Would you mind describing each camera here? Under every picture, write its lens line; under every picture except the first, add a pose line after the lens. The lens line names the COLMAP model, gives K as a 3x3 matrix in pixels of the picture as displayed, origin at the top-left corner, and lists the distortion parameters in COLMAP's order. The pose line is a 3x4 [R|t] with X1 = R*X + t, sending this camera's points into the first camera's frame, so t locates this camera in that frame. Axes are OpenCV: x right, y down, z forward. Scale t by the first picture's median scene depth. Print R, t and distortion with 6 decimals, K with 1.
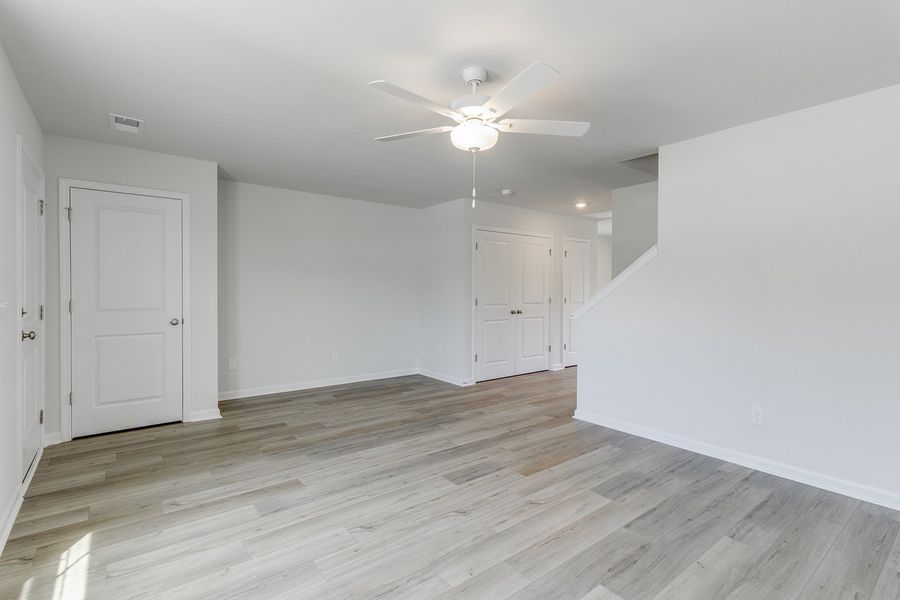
lens RADIAL K [[428.5, 0, 454.1], [0, 428.5, 292.9], [0, 0, 1]] dist [0.003570, 0.000639]
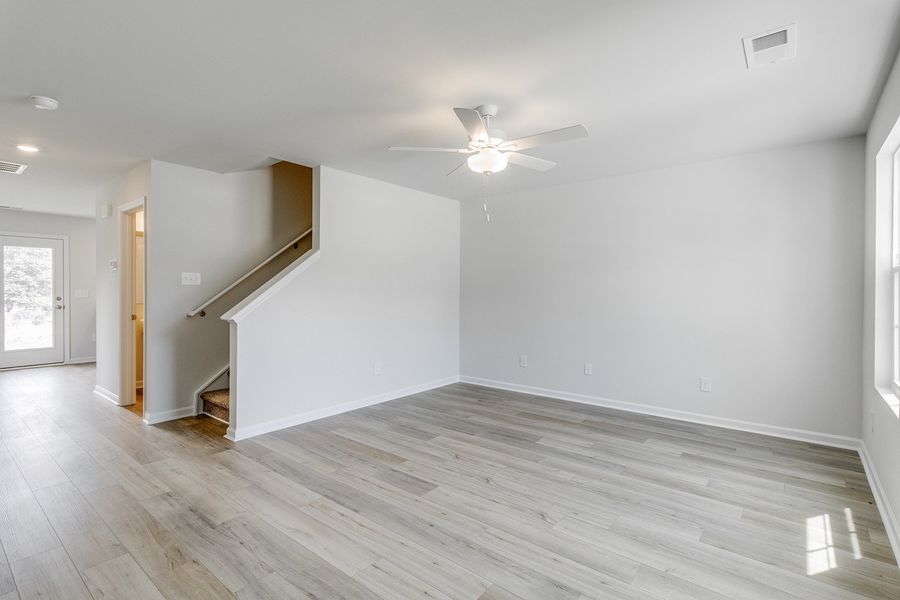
lens RADIAL K [[428.5, 0, 454.1], [0, 428.5, 292.9], [0, 0, 1]] dist [0.003570, 0.000639]
pose [[-0.218732, -0.013595, 0.975690, -0.837368], [0.001381, 0.999898, 0.014242, -0.011943], [-0.975784, 0.004462, -0.218691, 1.025235]]
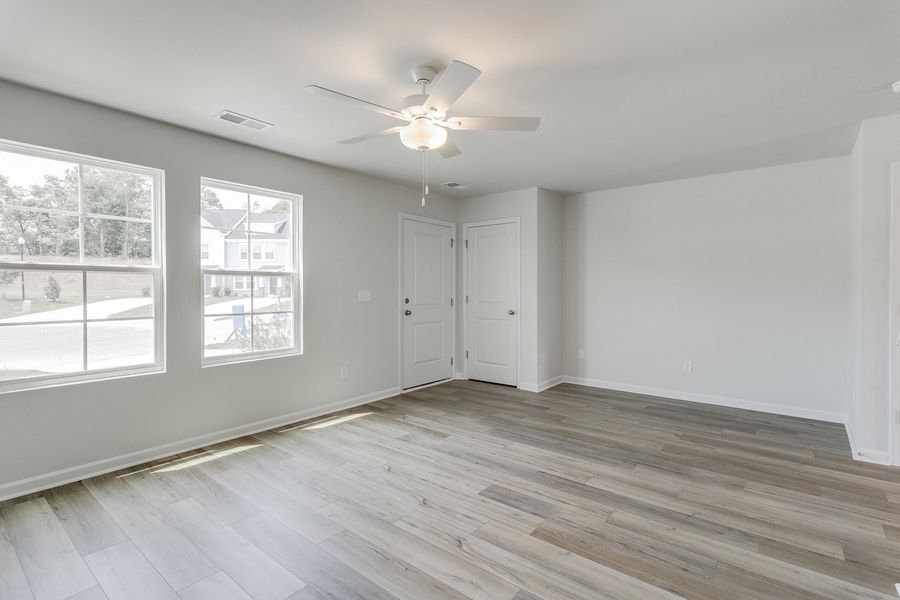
lens RADIAL K [[428.5, 0, 454.1], [0, 428.5, 292.9], [0, 0, 1]] dist [0.003570, 0.000639]
pose [[0.222850, 0.003348, -0.974847, 0.795326], [-0.003380, 0.999991, 0.002661, 0.002165], [0.974847, 0.002702, 0.222860, 0.640223]]
